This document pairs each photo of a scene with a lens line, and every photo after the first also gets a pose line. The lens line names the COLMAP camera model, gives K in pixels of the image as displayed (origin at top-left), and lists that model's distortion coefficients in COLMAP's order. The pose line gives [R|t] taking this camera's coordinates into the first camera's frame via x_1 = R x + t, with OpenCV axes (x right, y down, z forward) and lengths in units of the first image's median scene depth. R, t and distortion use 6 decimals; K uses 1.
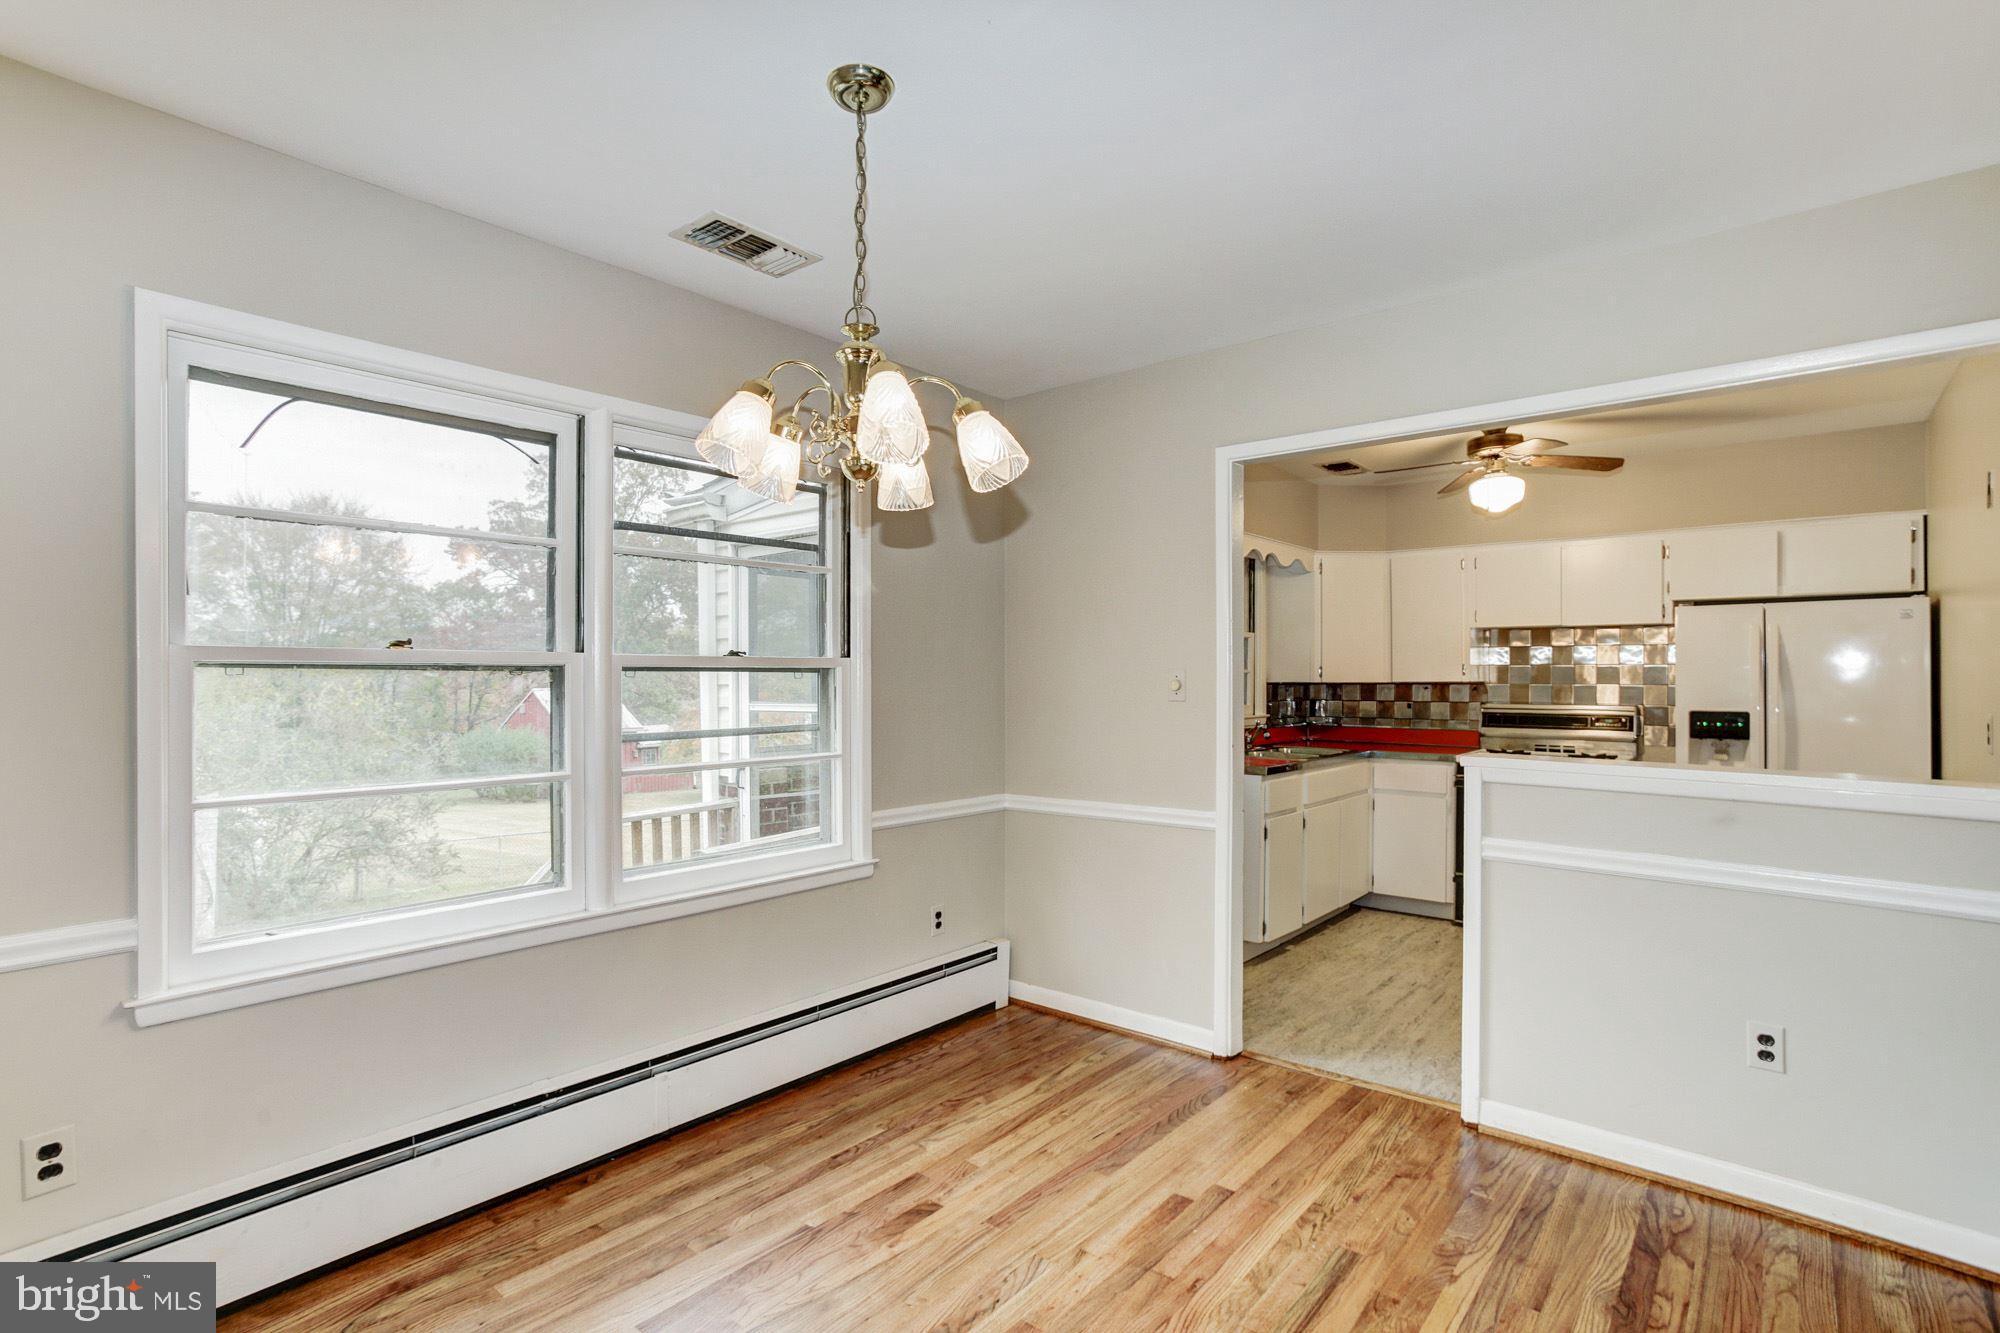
lens RADIAL K [[946.4, 0, 1006.8], [0, 946.4, 683.6], [0, 0, 1]] dist [-0.012814, 0.000821]
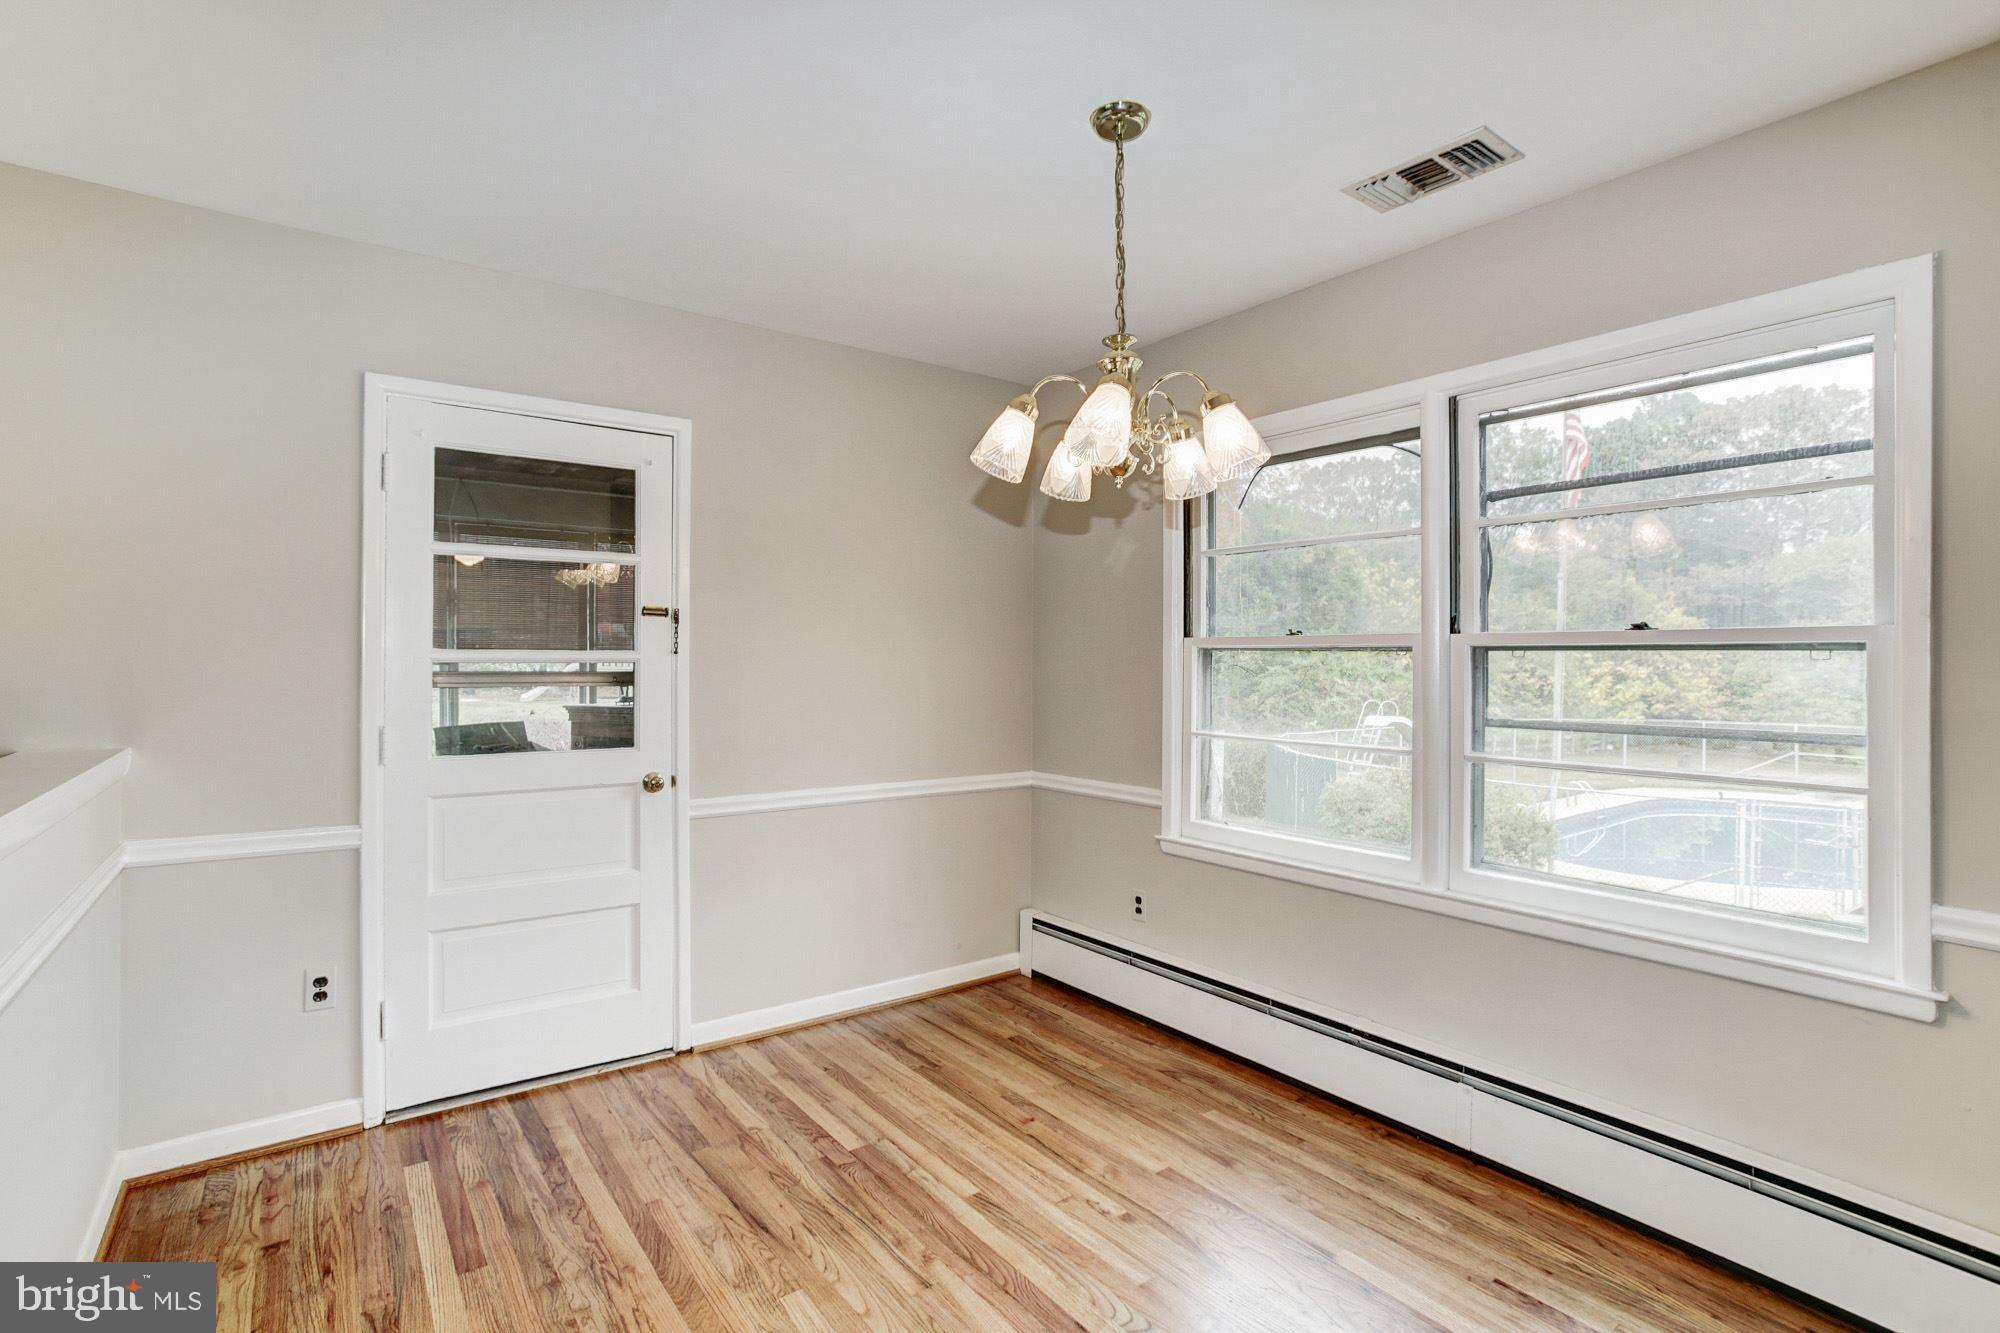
lens RADIAL K [[963.9, 0, 977.4], [0, 963.9, 658.3], [0, 0, 1]] dist [-0.044534, 0.026409]
pose [[-0.248034, 0.000178, -0.968751, 0.696066], [-0.006328, 0.999978, 0.001804, -0.005330], [0.968731, 0.006578, -0.248028, 0.808123]]
